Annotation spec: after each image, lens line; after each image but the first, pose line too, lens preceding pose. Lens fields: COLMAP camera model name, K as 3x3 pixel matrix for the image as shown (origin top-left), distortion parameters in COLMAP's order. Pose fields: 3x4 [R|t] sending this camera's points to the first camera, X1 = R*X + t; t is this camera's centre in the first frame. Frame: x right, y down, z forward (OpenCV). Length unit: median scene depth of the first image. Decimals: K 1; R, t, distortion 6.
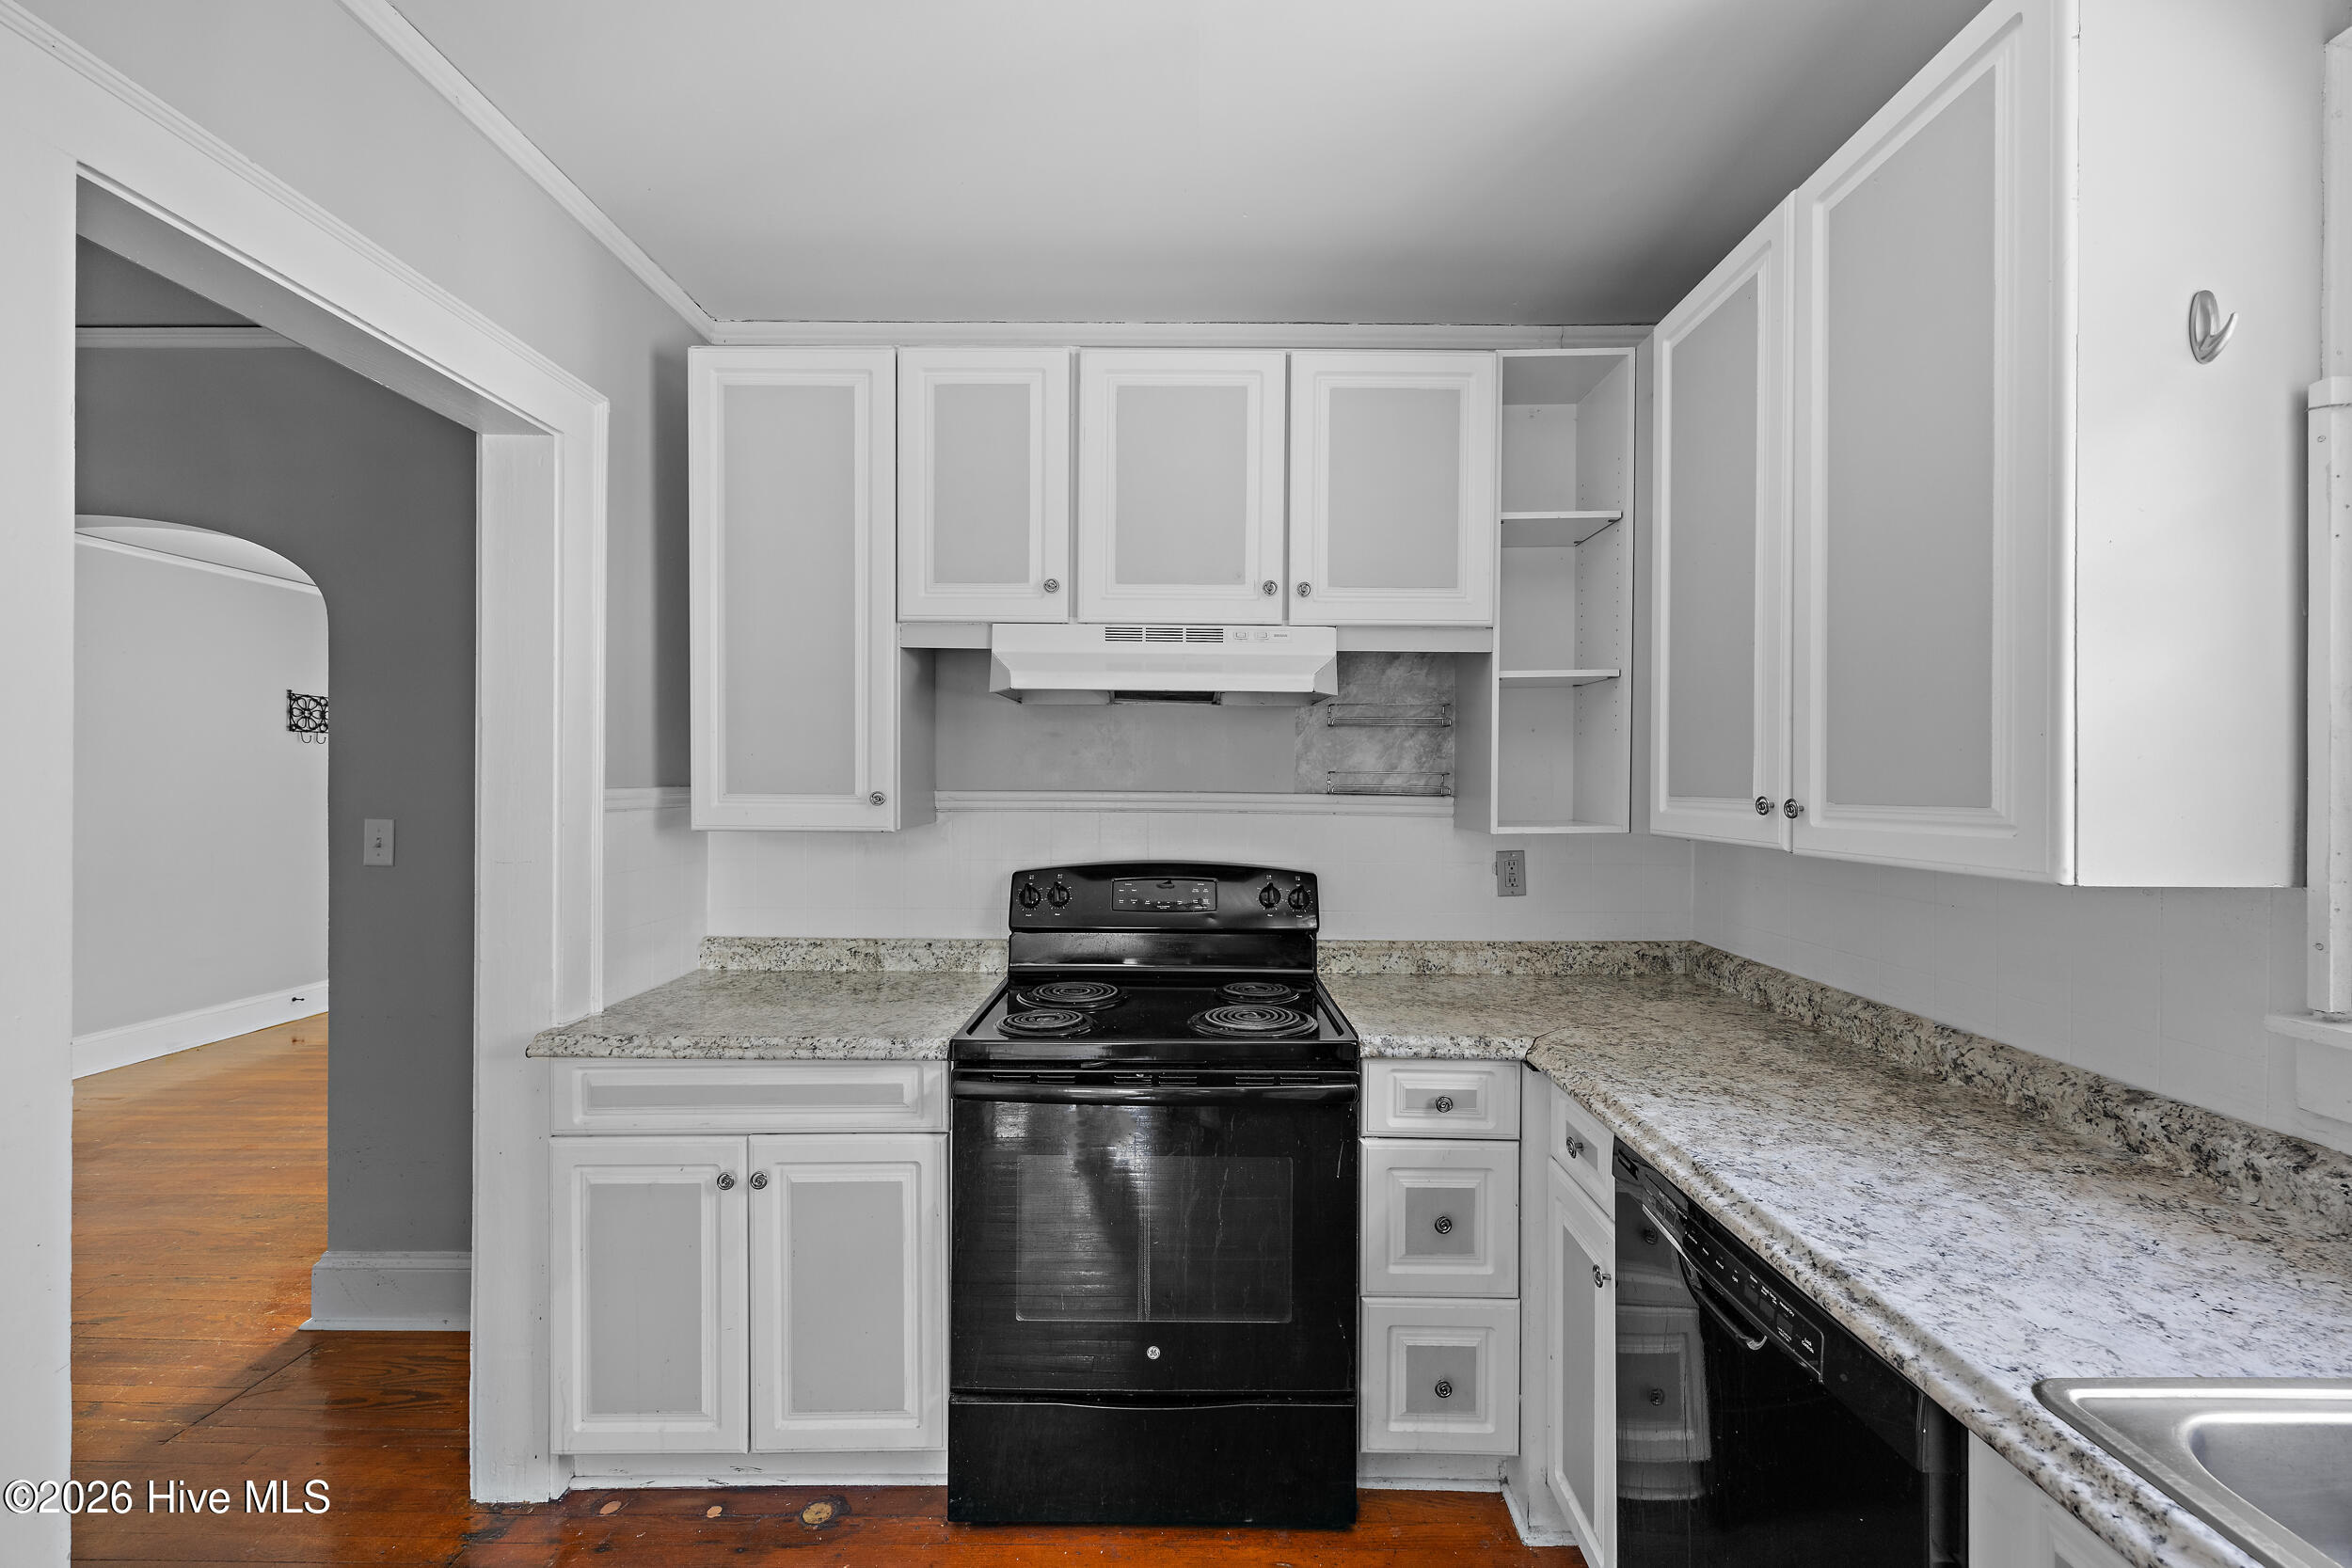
lens RADIAL K [[929.1, 0, 1181.1], [0, 929.1, 787.0], [0, 0, 1]] dist [0.005500, -0.000180]
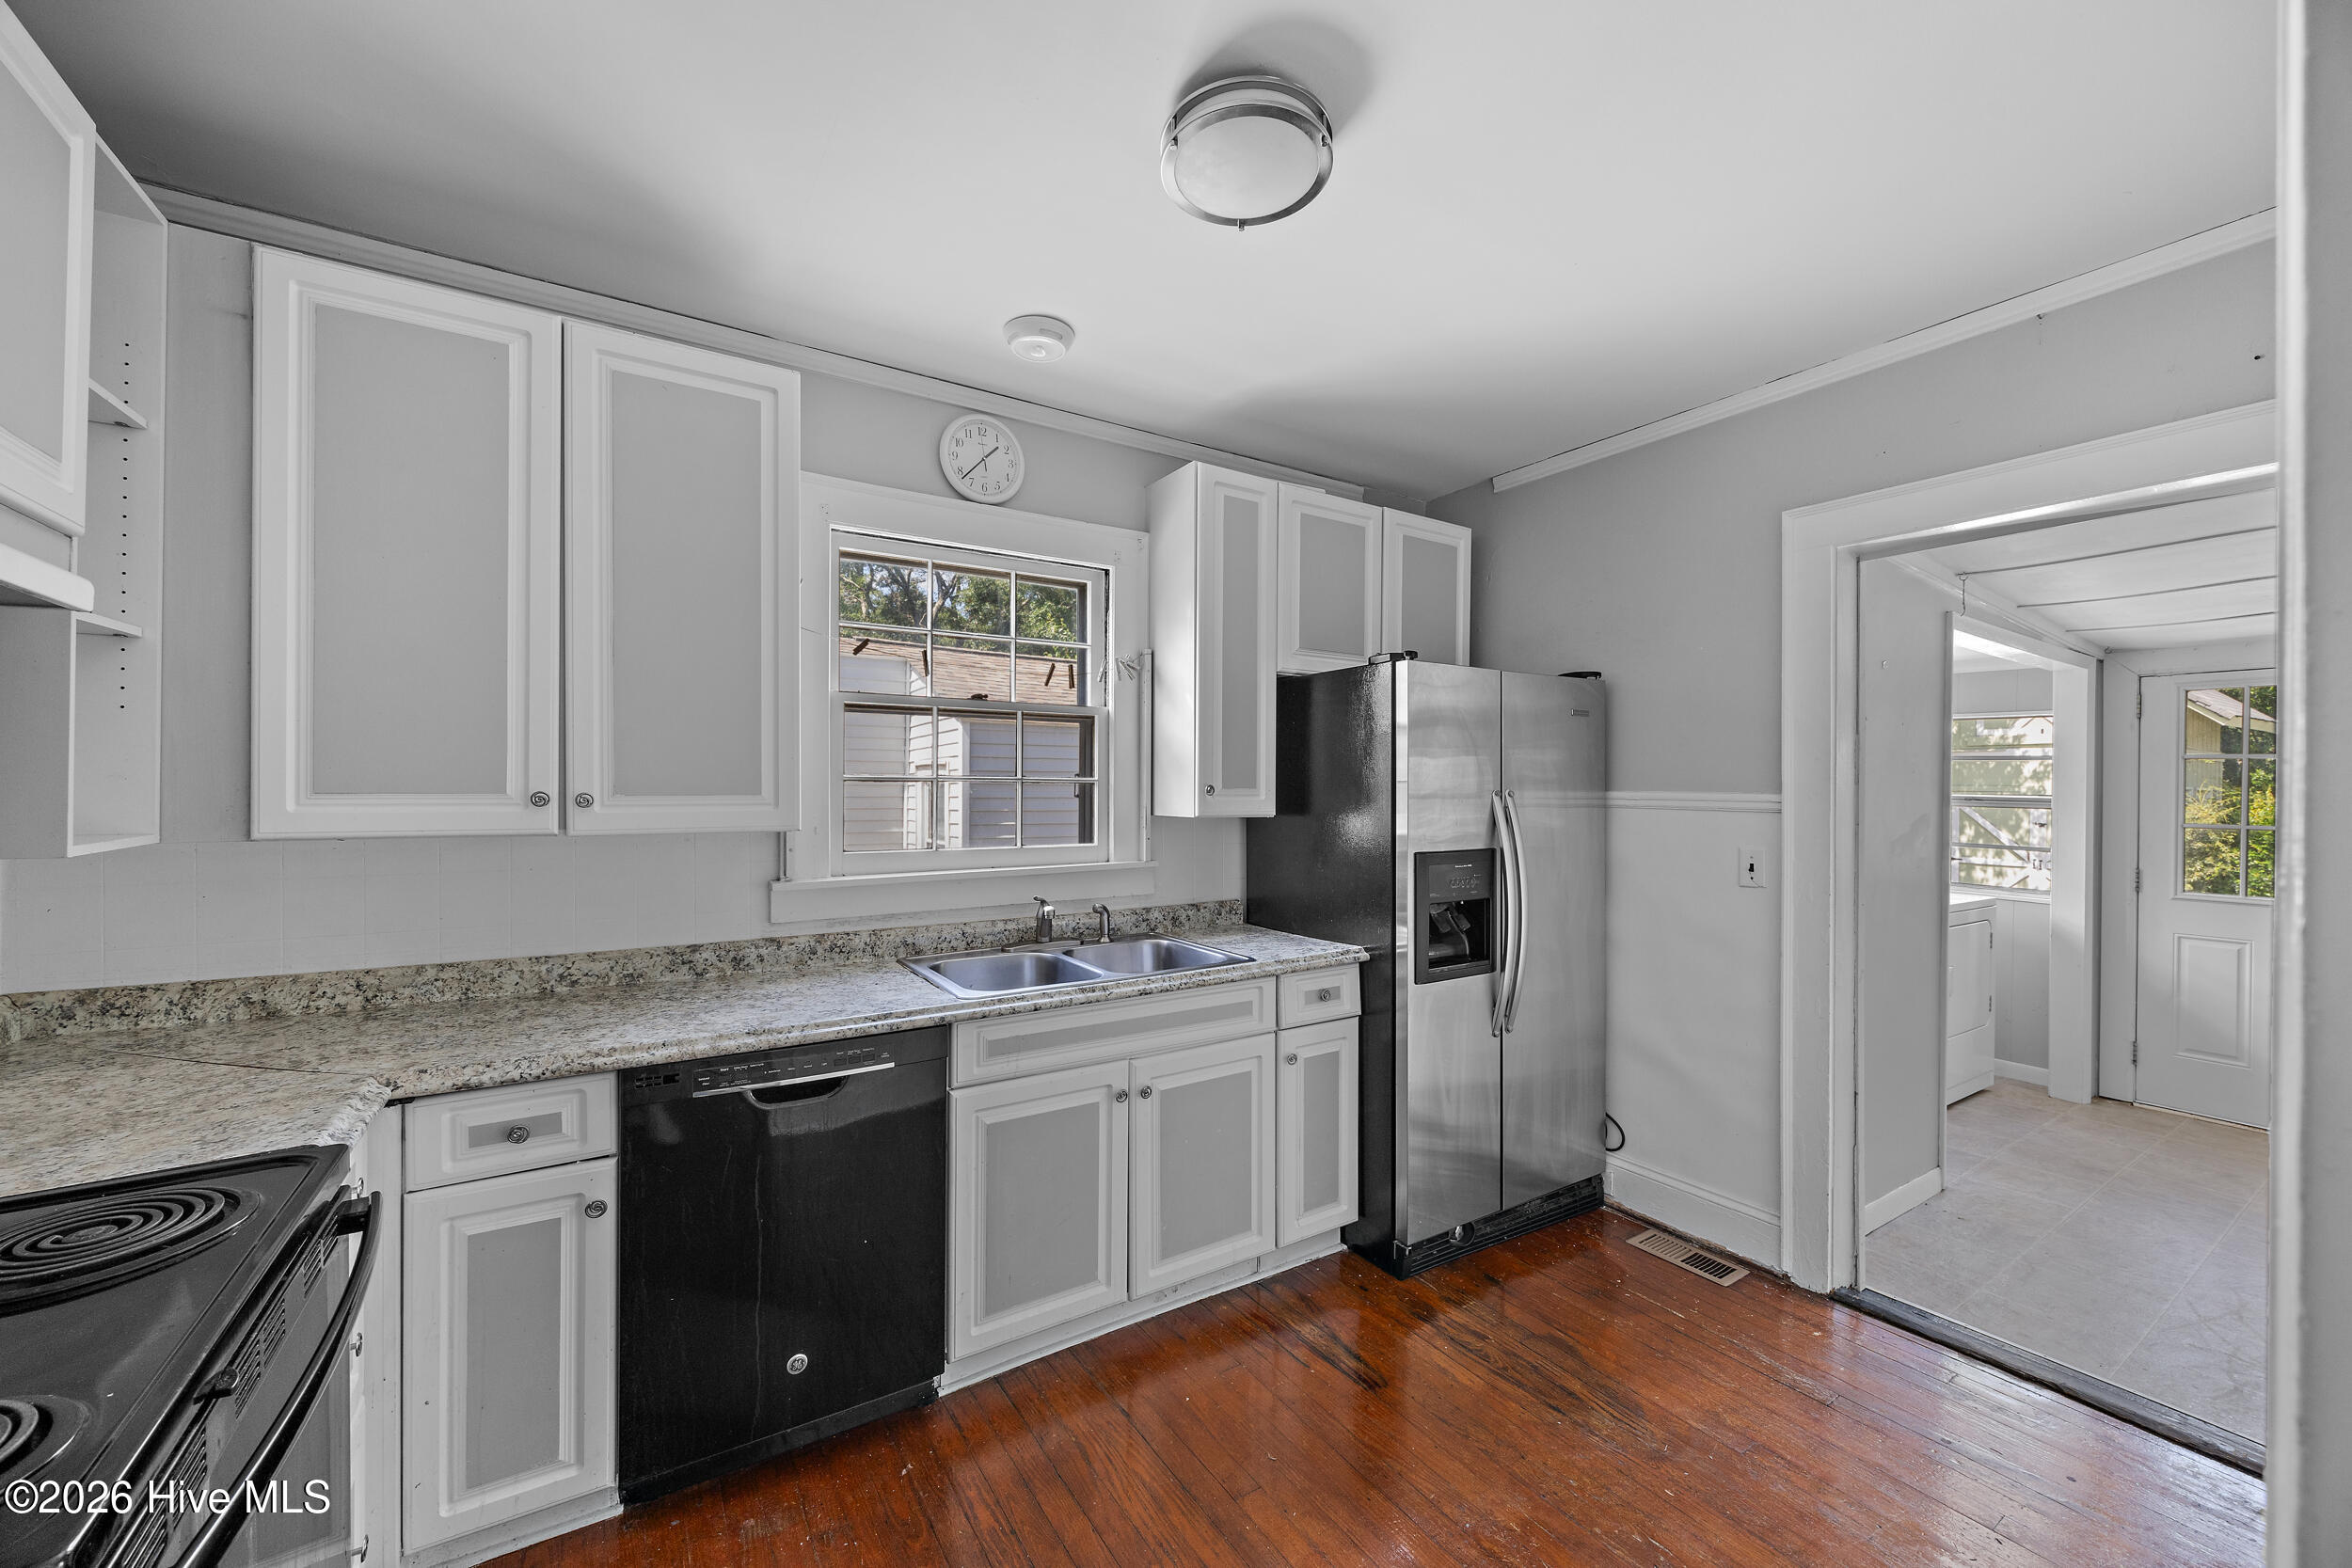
lens RADIAL K [[898.7, 0, 1176.0], [0, 898.7, 788.8], [0, 0, 1]] dist [-0.000669, -0.000139]
pose [[-0.540487, -0.008148, 0.841313, -0.679118], [-0.002127, 0.999963, 0.008318, -0.004284], [-0.841350, 0.002706, -0.540484, 0.773794]]
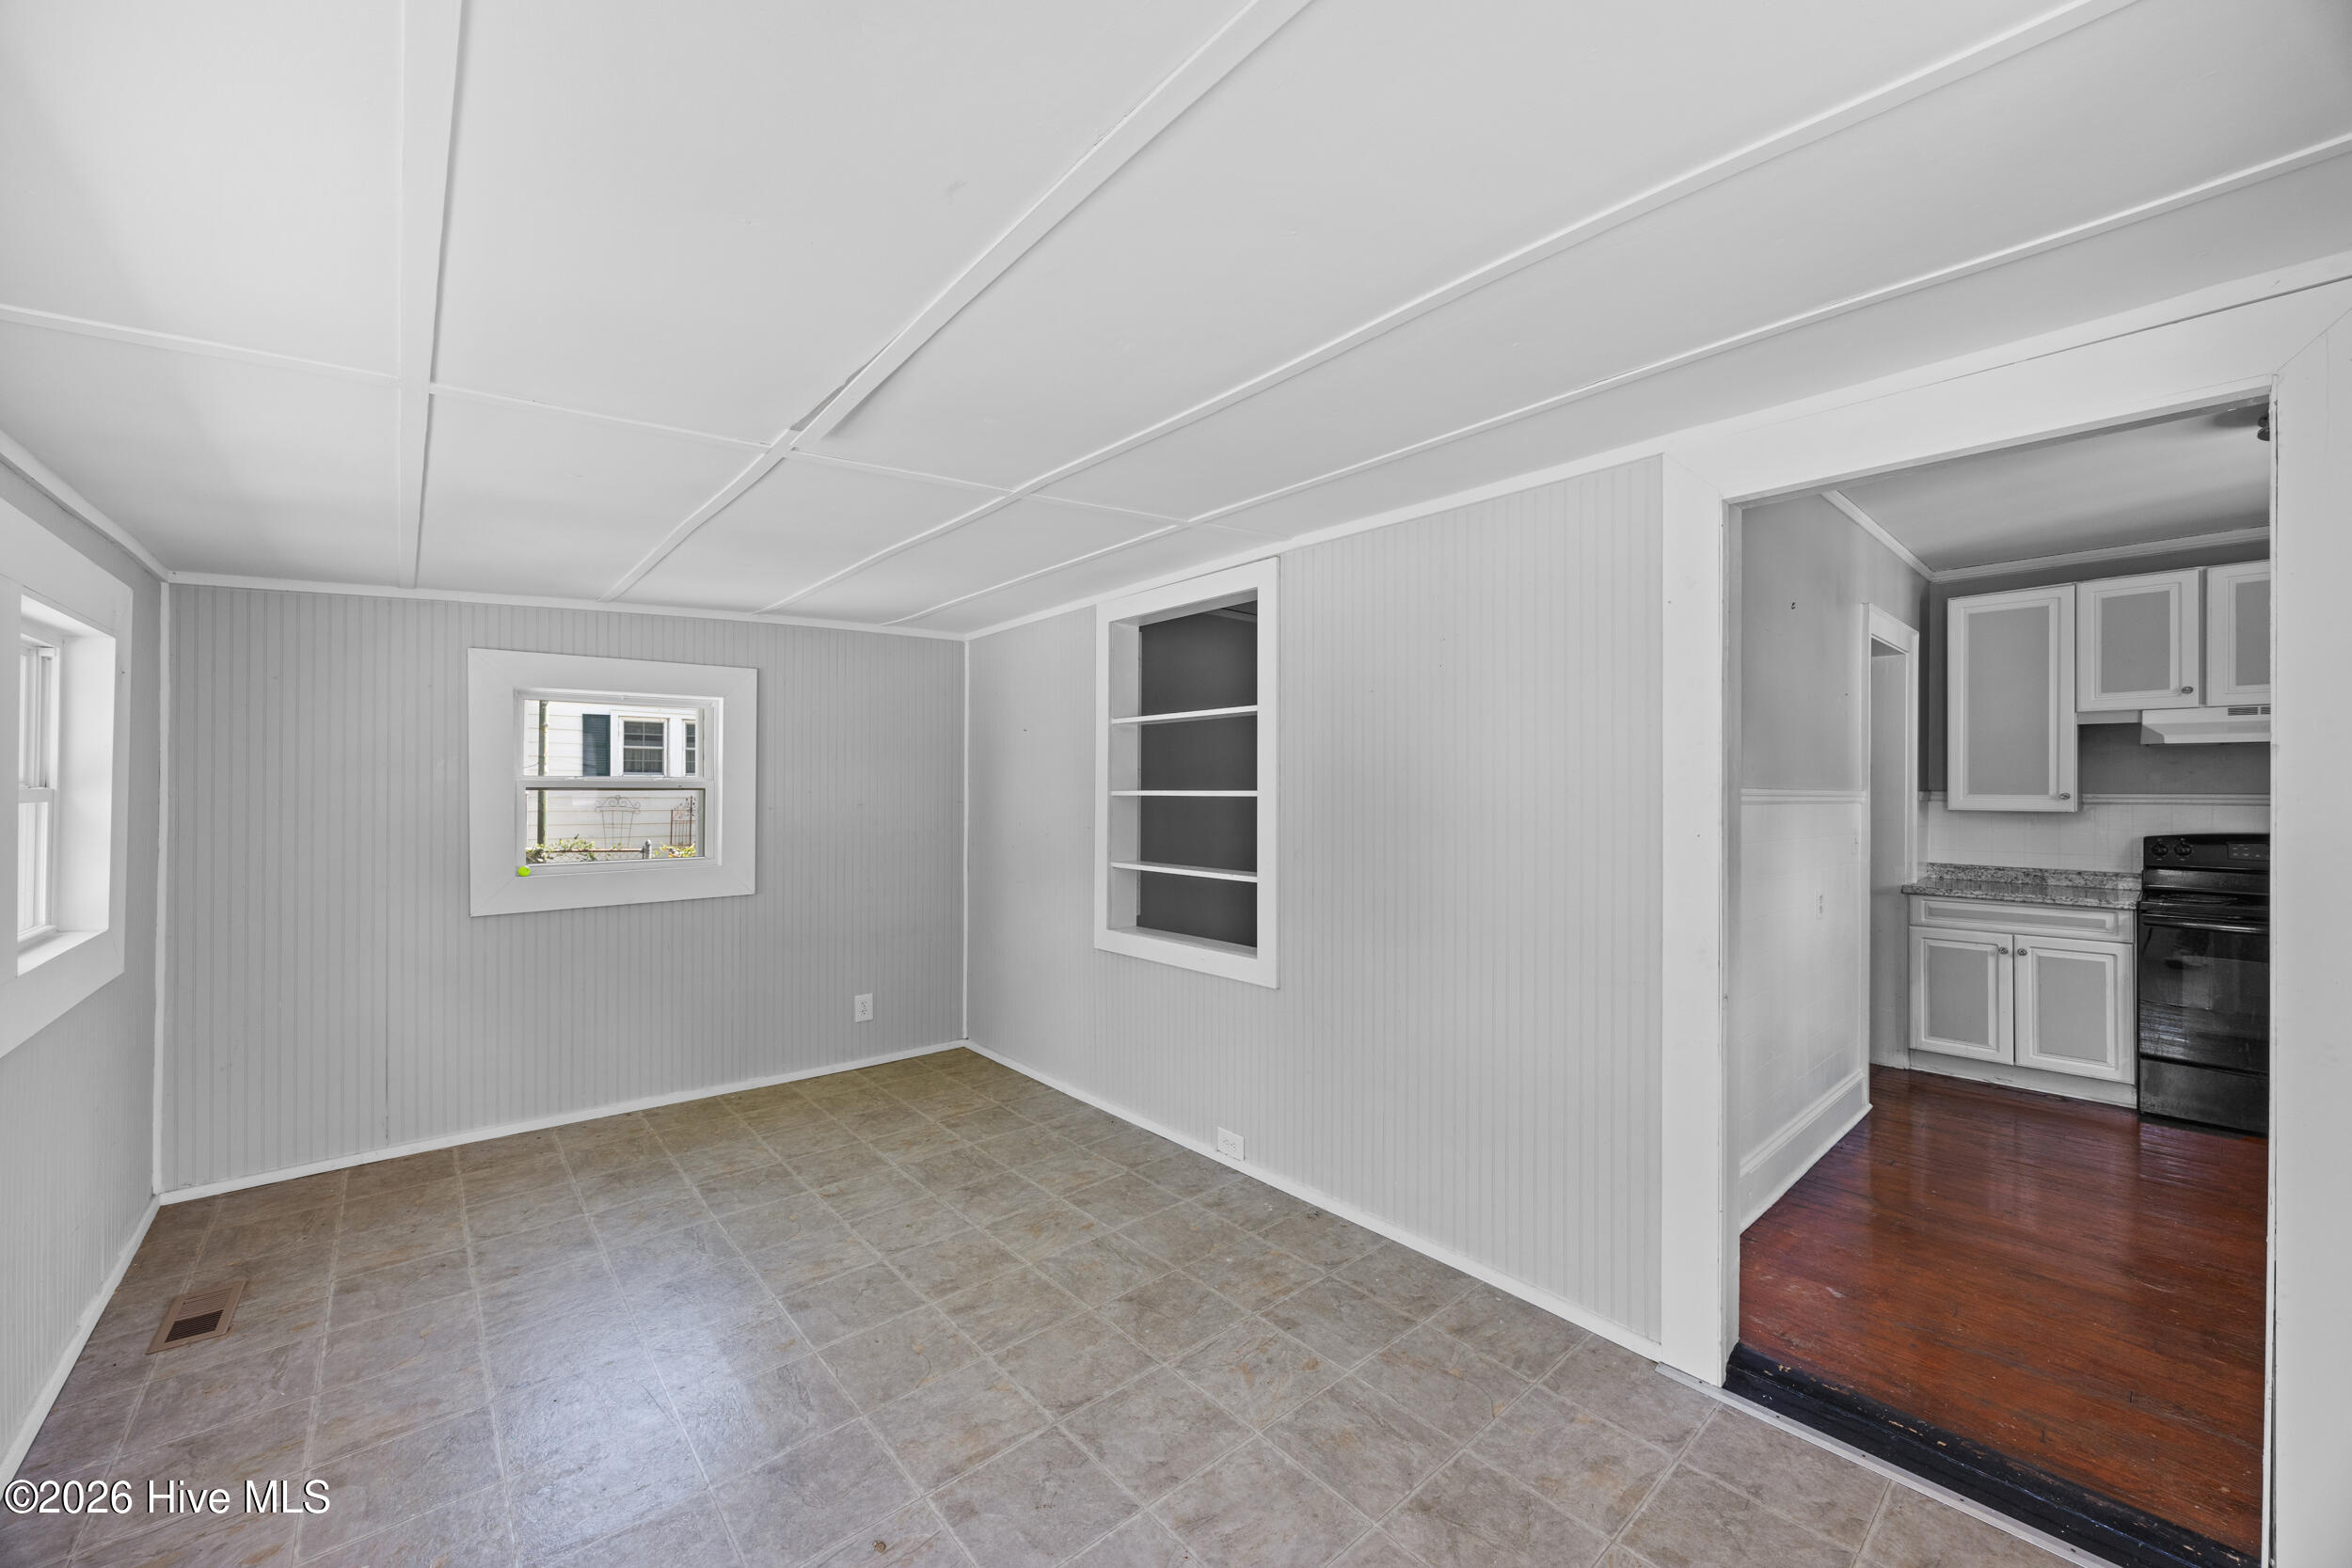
lens RADIAL K [[893.5, 0, 1171.5], [0, 893.5, 786.1], [0, 0, 1]] dist [-0.000632, -0.000261]
pose [[0.659728, -0.006036, -0.751480, -0.152336], [-0.007374, 0.999868, -0.014505, 0.037072], [0.751468, 0.015111, 0.659597, -2.079935]]
